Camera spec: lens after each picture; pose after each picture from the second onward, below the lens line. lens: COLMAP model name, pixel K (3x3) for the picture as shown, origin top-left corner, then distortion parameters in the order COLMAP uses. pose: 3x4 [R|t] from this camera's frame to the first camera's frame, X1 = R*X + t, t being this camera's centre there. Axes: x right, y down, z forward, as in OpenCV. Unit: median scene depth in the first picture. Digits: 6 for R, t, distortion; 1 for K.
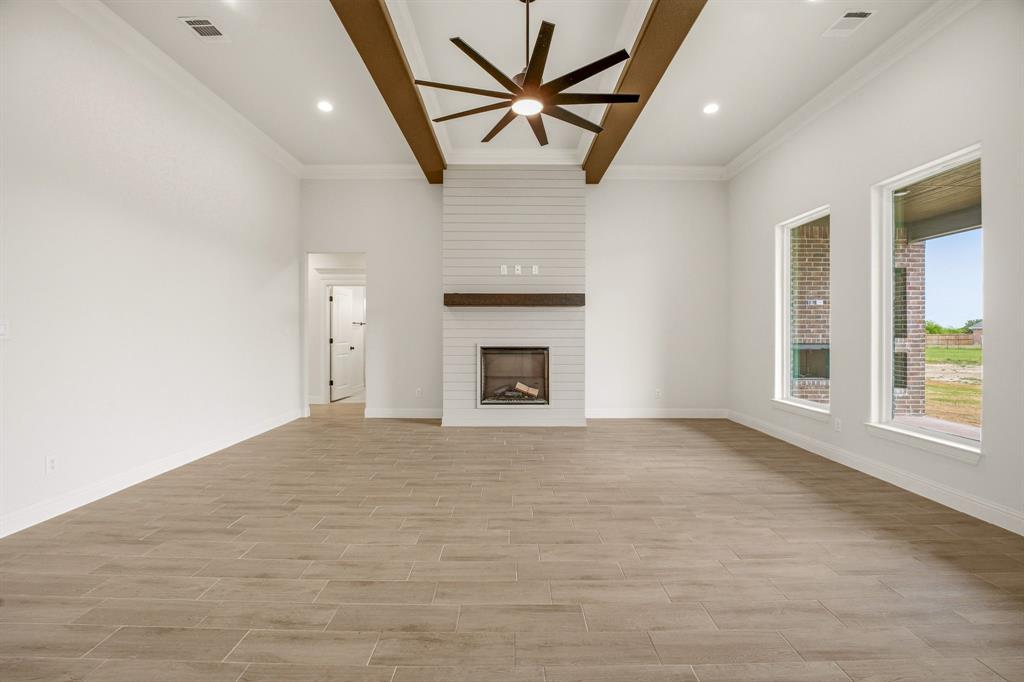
lens RADIAL K [[423.1, 0, 508.4], [0, 423.1, 333.4], [0, 0, 1]] dist [-0.025106, 0.001320]
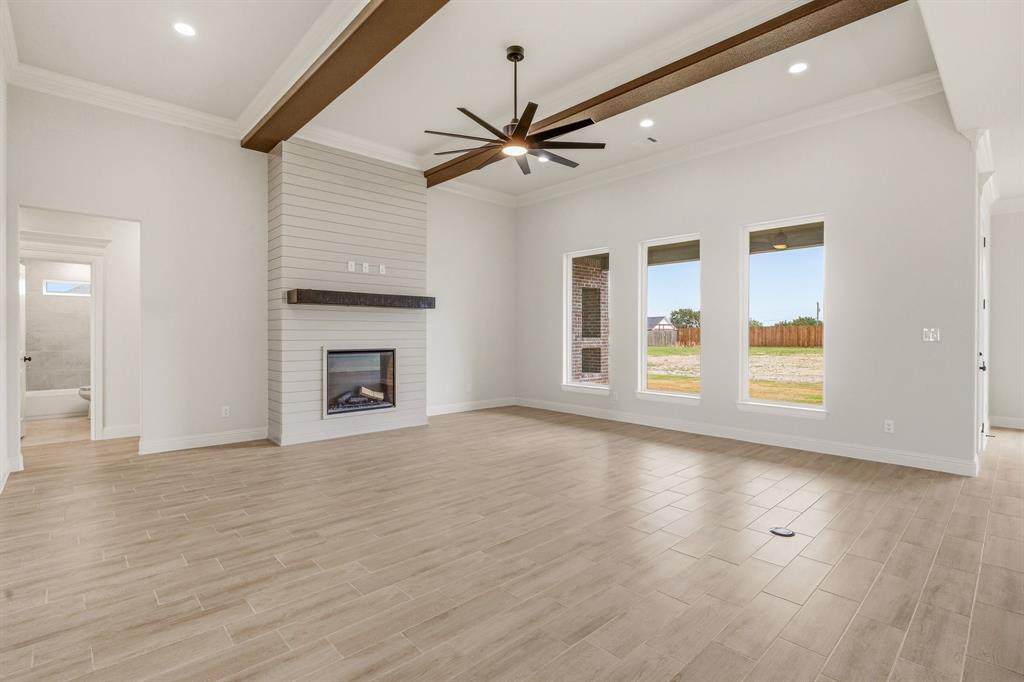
lens RADIAL K [[483.4, 0, 508.5], [0, 483.4, 334.7], [0, 0, 1]] dist [-0.010632, -0.000339]
pose [[0.733419, -0.001717, 0.679775, -0.637226], [0.000603, 0.999998, 0.001876, -0.003532], [-0.679777, -0.000966, 0.733419, -0.013588]]
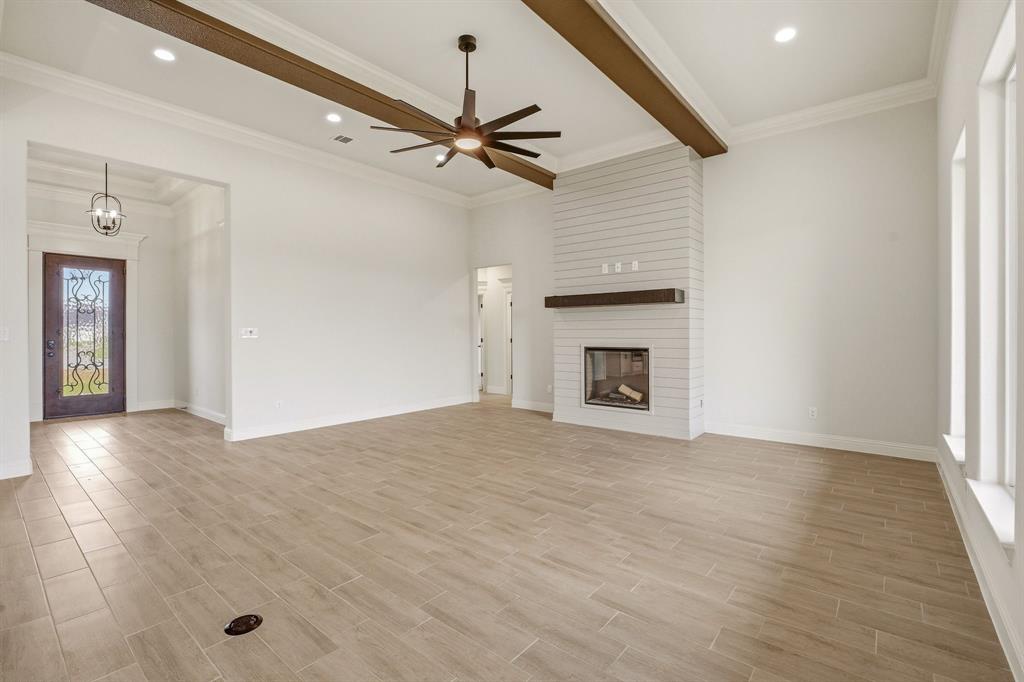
lens RADIAL K [[453.0, 0, 505.4], [0, 453.0, 333.9], [0, 0, 1]] dist [-0.017127, -0.001084]
pose [[0.768007, -0.003564, -0.640432, 0.646608], [0.003490, 0.999993, -0.001380, 0.001714], [0.640432, -0.001175, 0.768014, 0.059030]]
